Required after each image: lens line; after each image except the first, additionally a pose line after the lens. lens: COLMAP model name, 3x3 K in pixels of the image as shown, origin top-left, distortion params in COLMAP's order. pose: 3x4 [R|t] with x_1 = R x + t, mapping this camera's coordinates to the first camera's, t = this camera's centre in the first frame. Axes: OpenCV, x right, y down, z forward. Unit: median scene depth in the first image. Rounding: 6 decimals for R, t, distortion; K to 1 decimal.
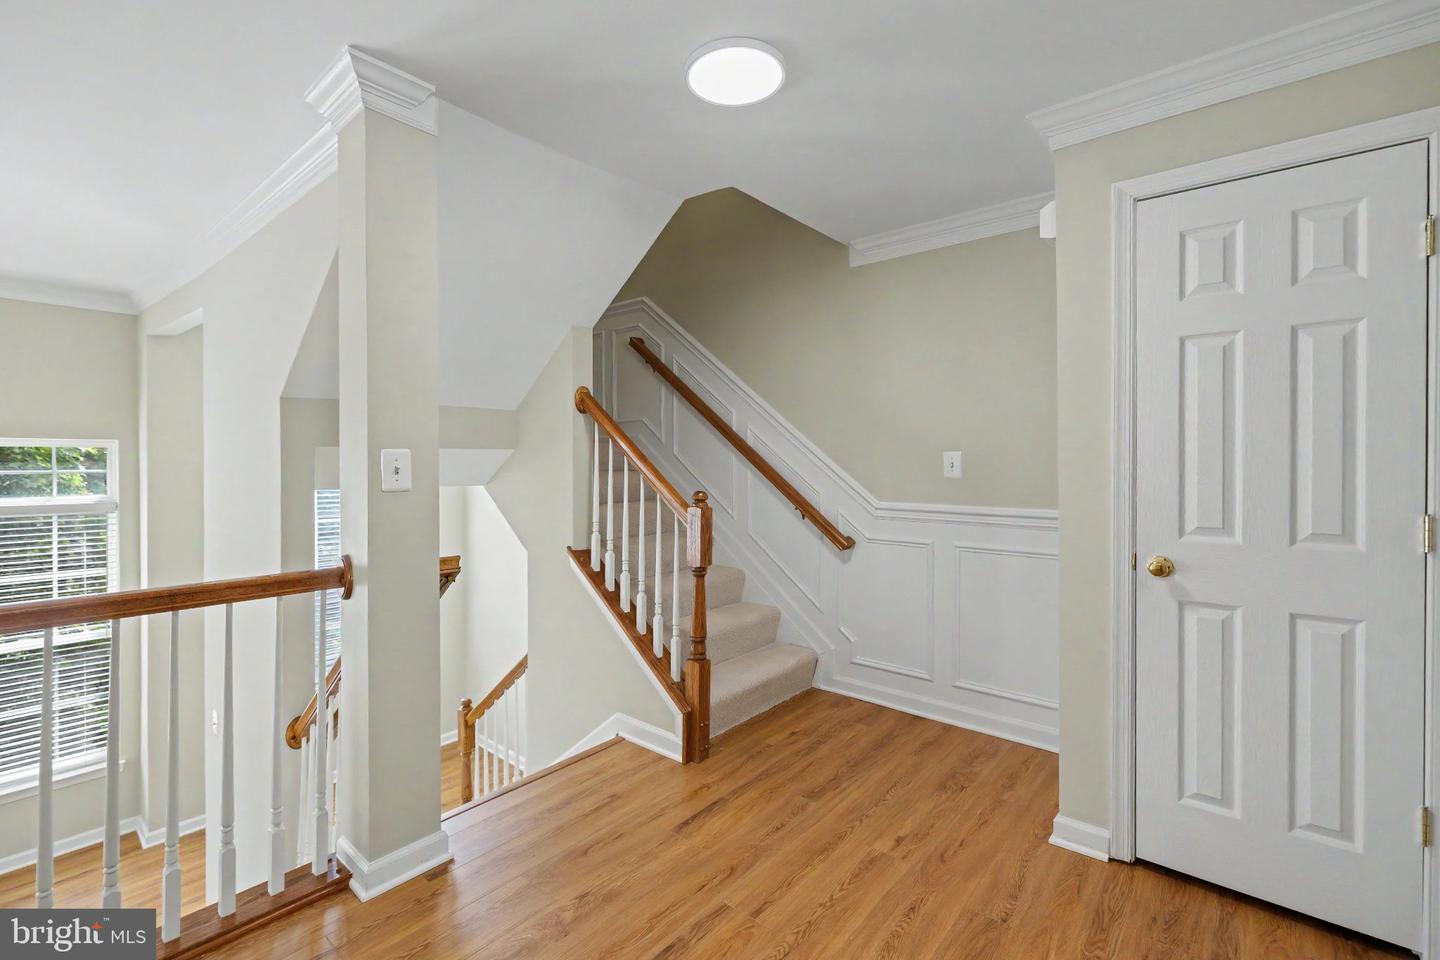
lens RADIAL K [[627.7, 0, 720.1], [0, 627.7, 455.8], [0, 0, 1]] dist [0.000329, 0.000318]
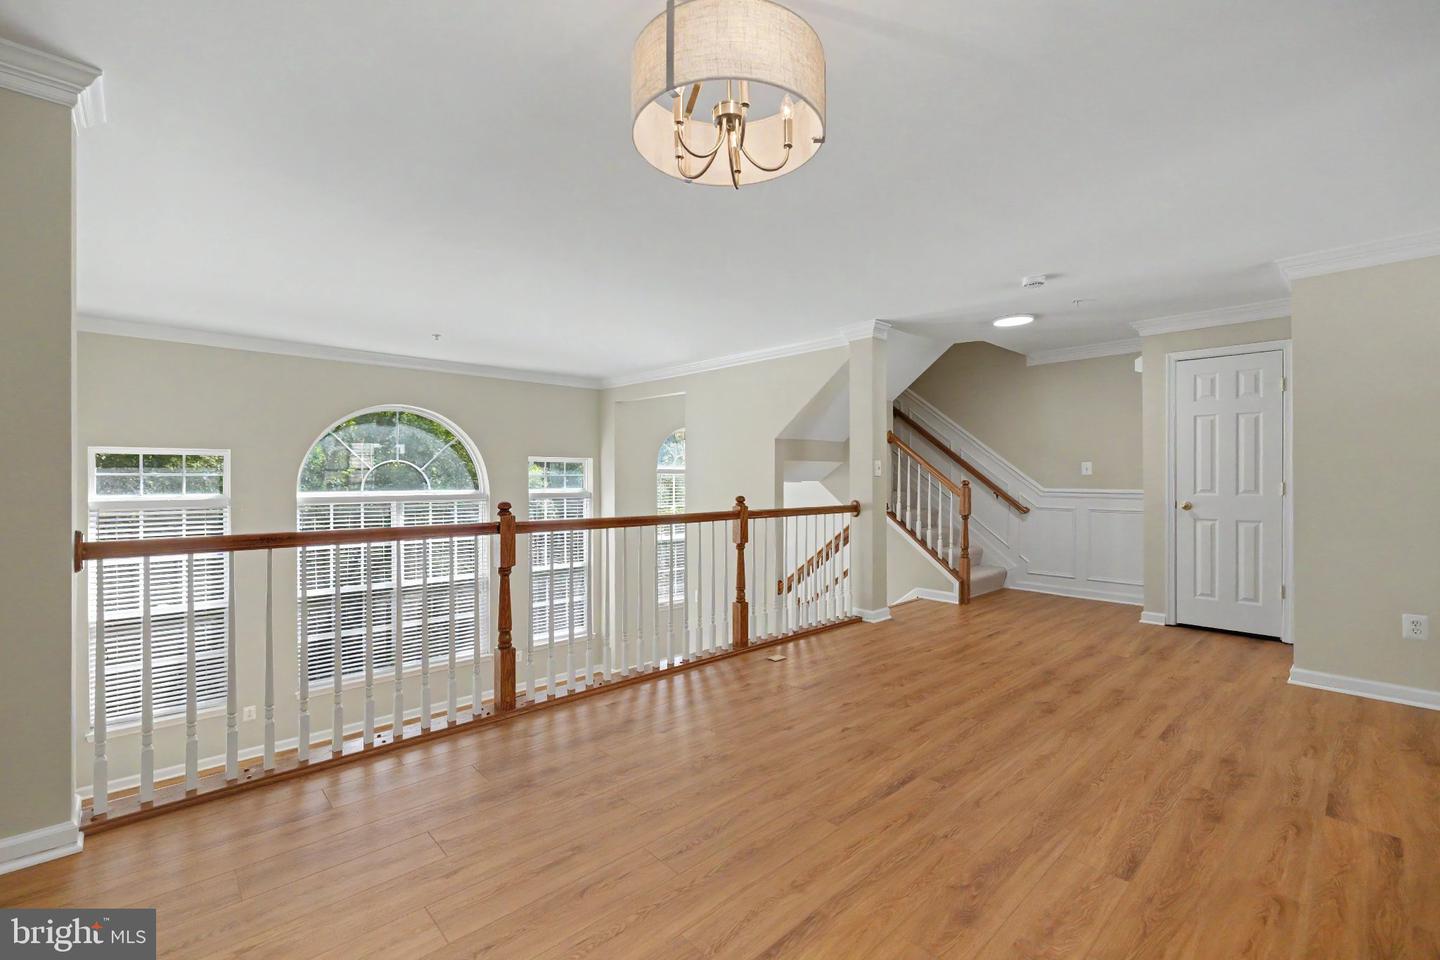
lens RADIAL K [[611.7, 0, 716.1], [0, 611.7, 471.7], [0, 0, 1]] dist [0.000743, 0.000188]
pose [[0.993159, -0.000592, -0.116764, -0.652477], [0.000350, 0.999998, -0.002089, 0.031235], [0.116765, 0.002034, 0.993157, -1.219398]]
